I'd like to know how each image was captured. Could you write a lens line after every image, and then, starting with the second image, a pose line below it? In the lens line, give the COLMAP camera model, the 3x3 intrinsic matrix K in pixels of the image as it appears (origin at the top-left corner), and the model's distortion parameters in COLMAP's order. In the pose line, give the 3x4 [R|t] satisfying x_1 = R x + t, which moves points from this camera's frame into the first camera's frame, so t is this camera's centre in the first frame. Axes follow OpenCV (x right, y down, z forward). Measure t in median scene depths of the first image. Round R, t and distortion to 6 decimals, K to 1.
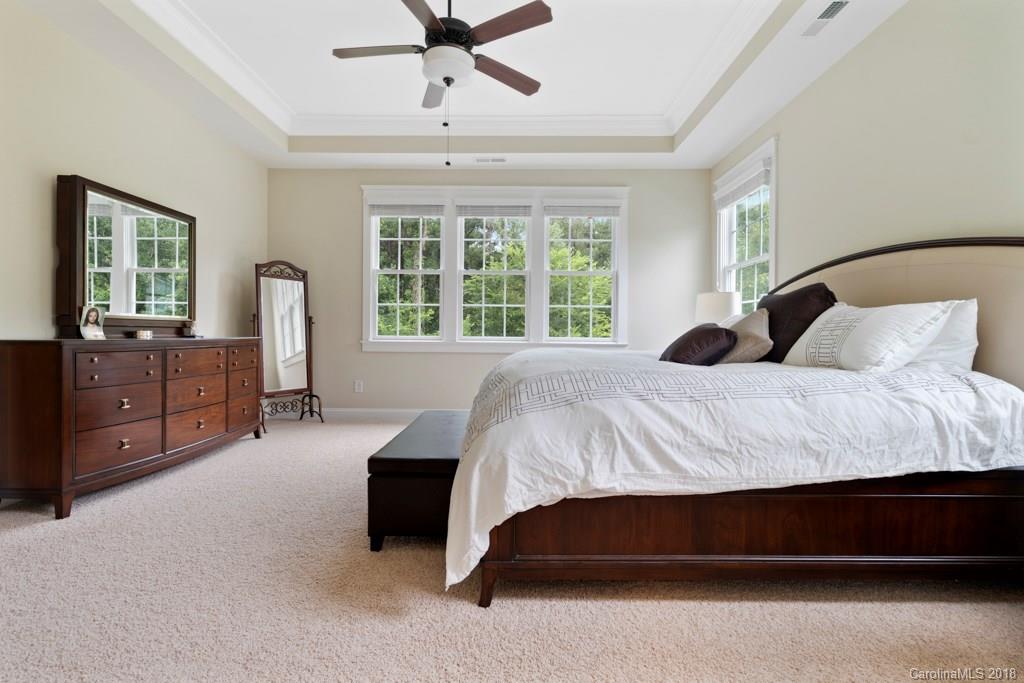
lens RADIAL K [[464.6, 0, 508.0], [0, 464.6, 340.3], [0, 0, 1]] dist [-0.002486, 0.000385]
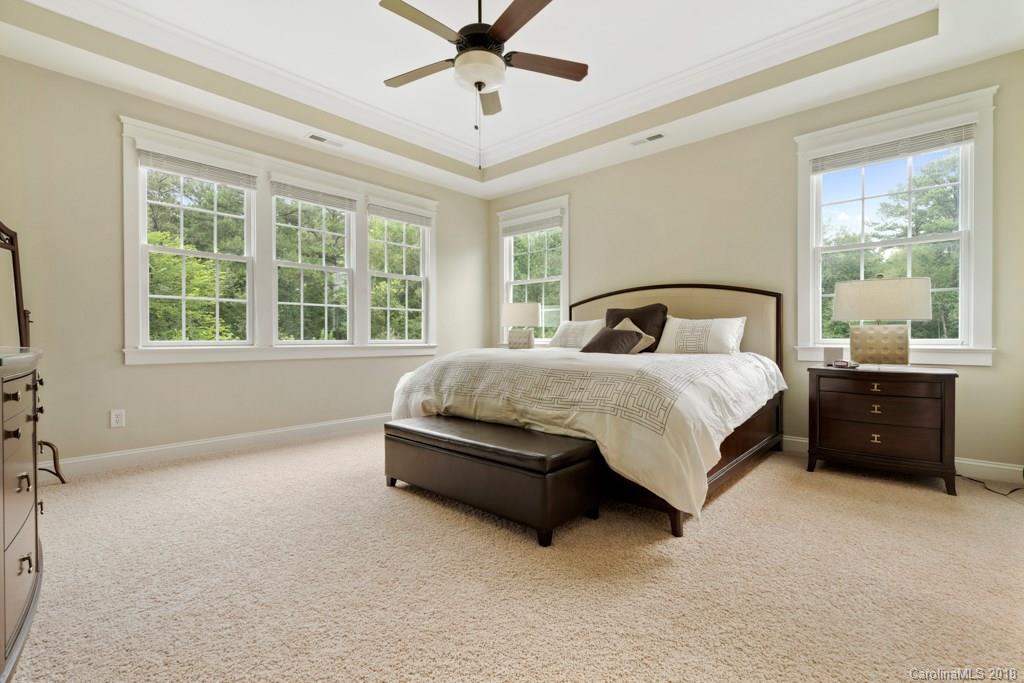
lens RADIAL K [[470.0, 0, 485.9], [0, 470.0, 343.6], [0, 0, 1]] dist [0.012699, 0.000207]
pose [[0.675329, -0.022510, 0.737173, -0.505949], [0.020026, 0.999725, 0.012181, -0.005792], [-0.737245, 0.006537, 0.675594, 0.170843]]
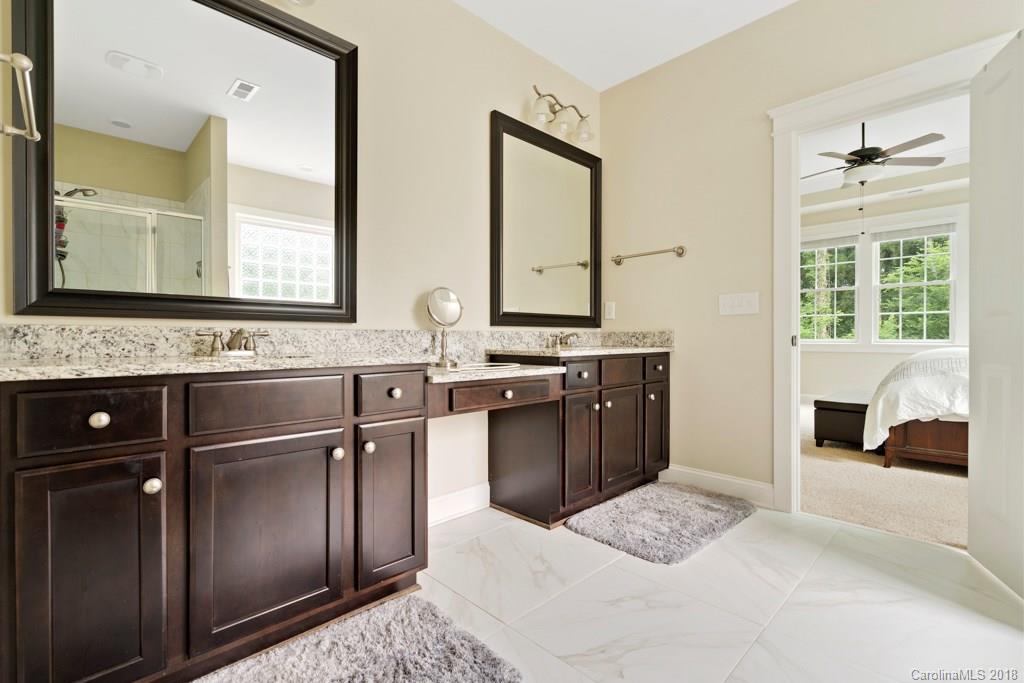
lens RADIAL K [[464.6, 0, 508.0], [0, 464.6, 340.3], [0, 0, 1]] dist [-0.002486, 0.000385]
pose [[0.710305, -0.007421, -0.703855, 0.074132], [0.000471, 0.999949, -0.010068, 0.006731], [0.703894, 0.006819, 0.710272, -0.590127]]
